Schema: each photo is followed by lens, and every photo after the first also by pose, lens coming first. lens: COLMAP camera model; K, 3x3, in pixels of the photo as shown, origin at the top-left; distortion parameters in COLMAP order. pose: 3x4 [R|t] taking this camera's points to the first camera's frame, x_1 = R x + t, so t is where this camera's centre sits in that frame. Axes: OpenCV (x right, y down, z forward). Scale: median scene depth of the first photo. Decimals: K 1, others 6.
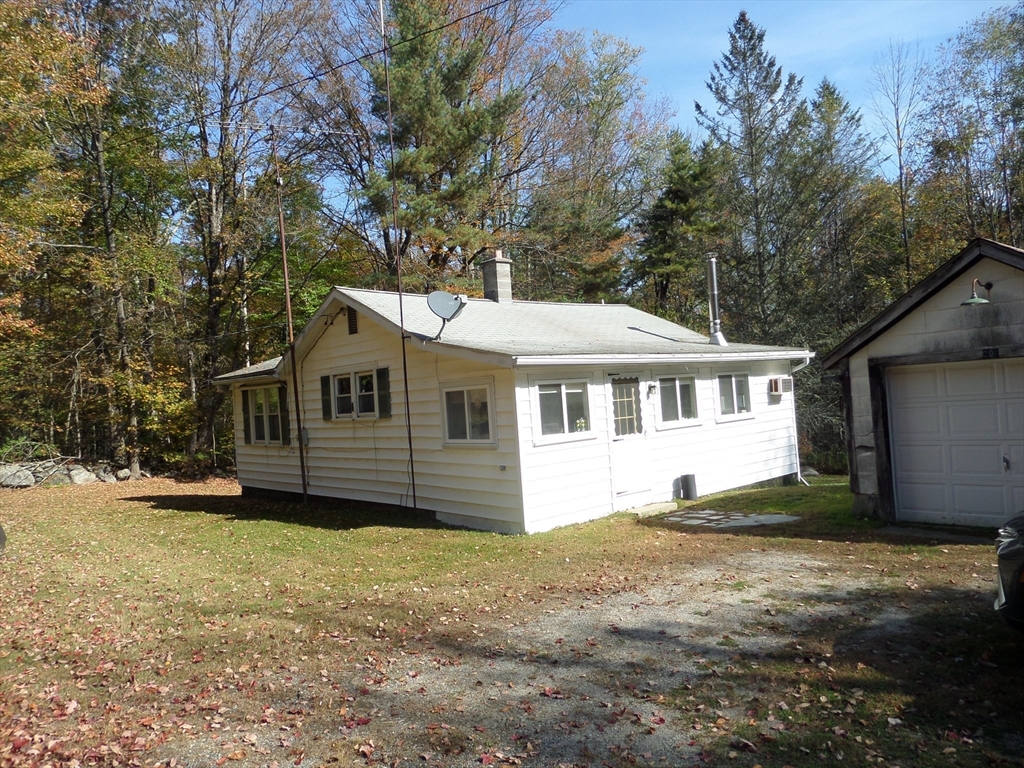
lens RADIAL K [[733.4, 0, 512.1], [0, 733.4, 385.2], [0, 0, 1]] dist [-0.007708, -0.015187]
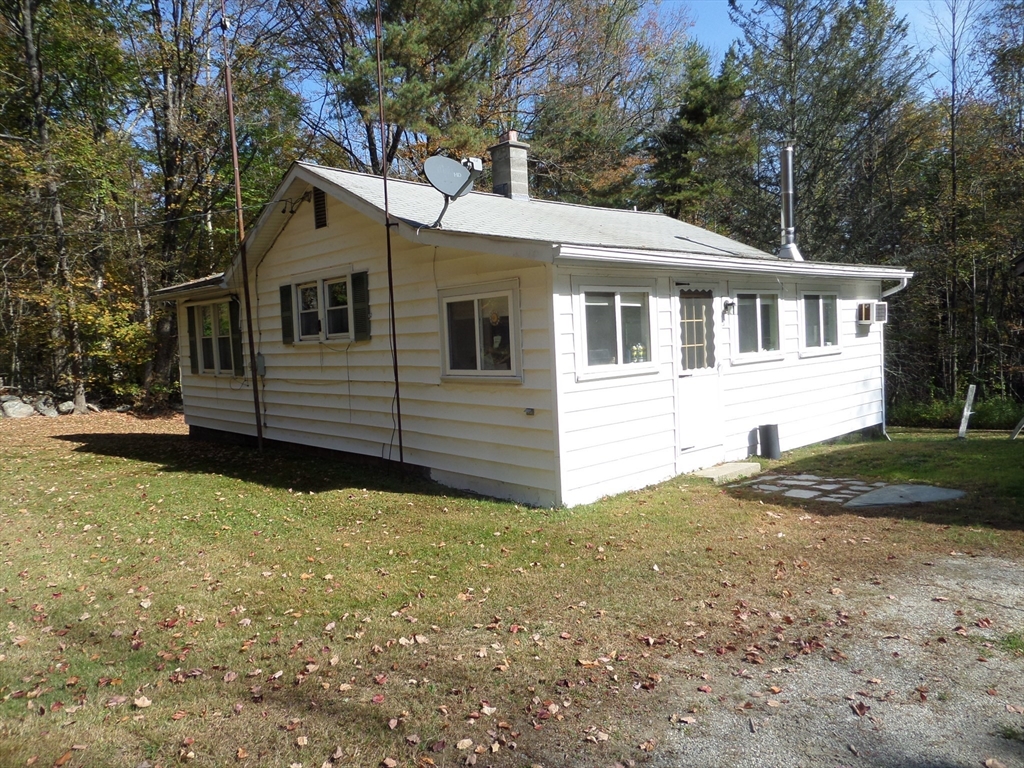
lens RADIAL K [[733.4, 0, 510.8], [0, 733.4, 383.2], [0, 0, 1]] dist [-0.007708, -0.015187]
pose [[0.999625, 0.021228, 0.017291, -0.031163], [-0.022517, 0.996688, 0.078145, 0.023612], [-0.015575, -0.078506, 0.996792, 0.225337]]
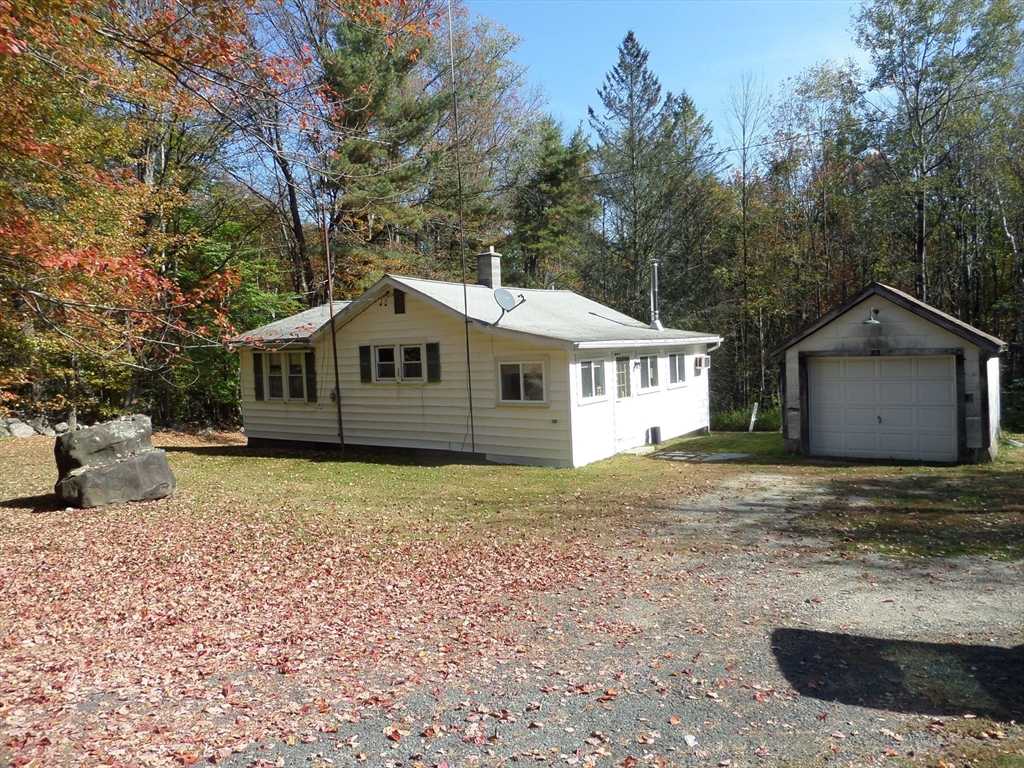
lens RADIAL K [[733.4, 0, 508.3], [0, 733.4, 380.5], [0, 0, 1]] dist [-0.007708, -0.015187]
pose [[0.969736, 0.017287, 0.243543, -0.315564], [-0.030043, 0.998358, 0.048762, -0.021157], [-0.242300, -0.054603, 0.968664, -0.231751]]
